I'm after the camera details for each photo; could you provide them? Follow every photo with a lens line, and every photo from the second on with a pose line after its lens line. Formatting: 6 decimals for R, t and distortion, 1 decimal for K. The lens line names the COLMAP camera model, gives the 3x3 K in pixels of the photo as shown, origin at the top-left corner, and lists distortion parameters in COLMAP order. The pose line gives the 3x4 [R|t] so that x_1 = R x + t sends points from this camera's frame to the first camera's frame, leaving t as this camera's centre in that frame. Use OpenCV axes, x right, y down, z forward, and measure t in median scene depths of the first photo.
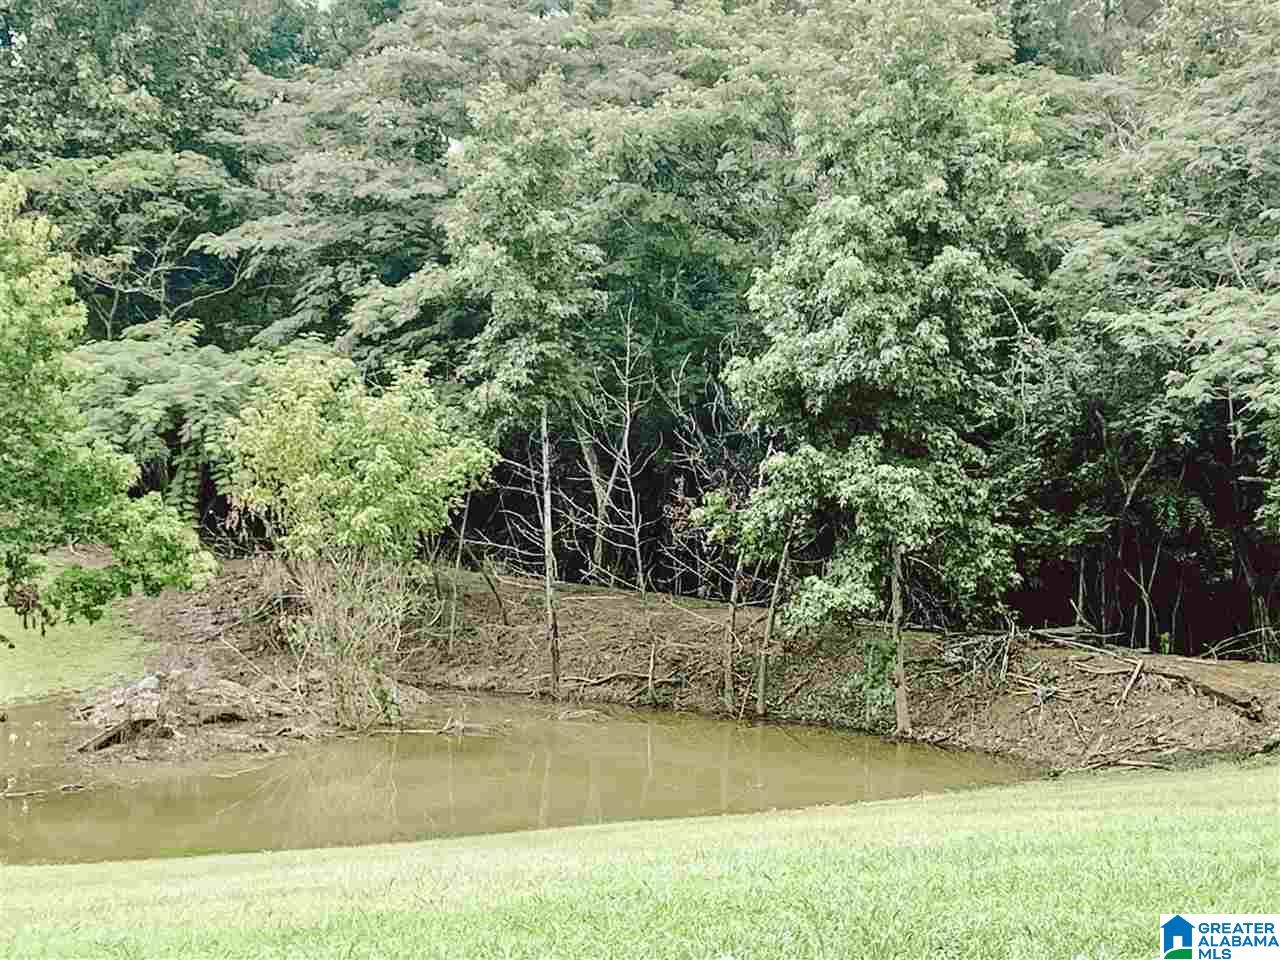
lens RADIAL K [[2914.6, 0, 639.4], [0, 2914.6, 480.2], [0, 0, 1]] dist [0.174199, 0.000000]
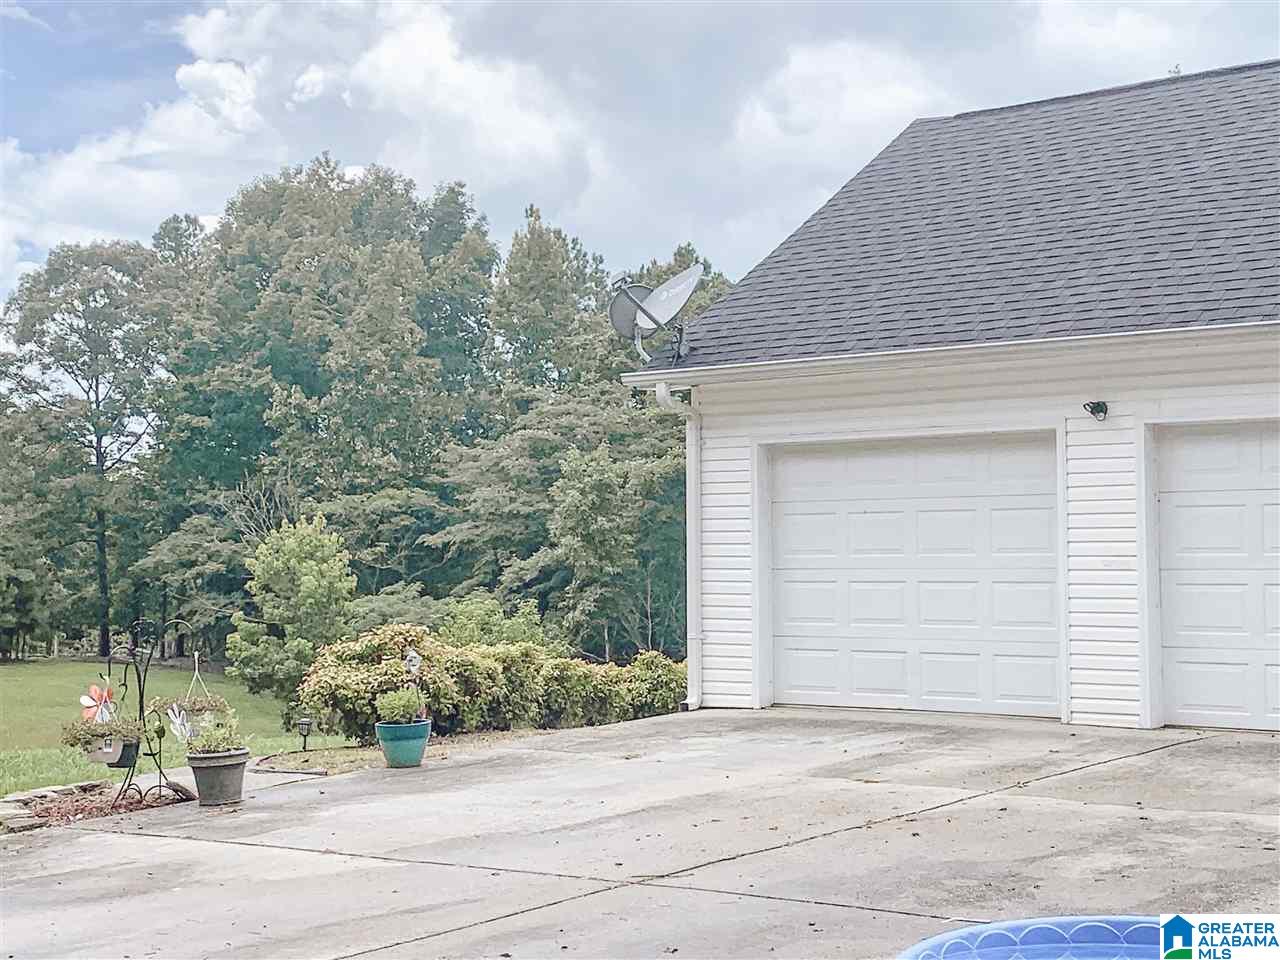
lens RADIAL K [[2125.3, 0, 640.3], [0, 2125.3, 480.0], [0, 0, 1]] dist [0.190448, 0.000000]
pose [[0.997686, -0.032359, -0.059801, 0.065007], [0.026215, 0.994561, -0.100804, 0.018646], [0.062737, 0.099003, 0.993107, -0.303854]]
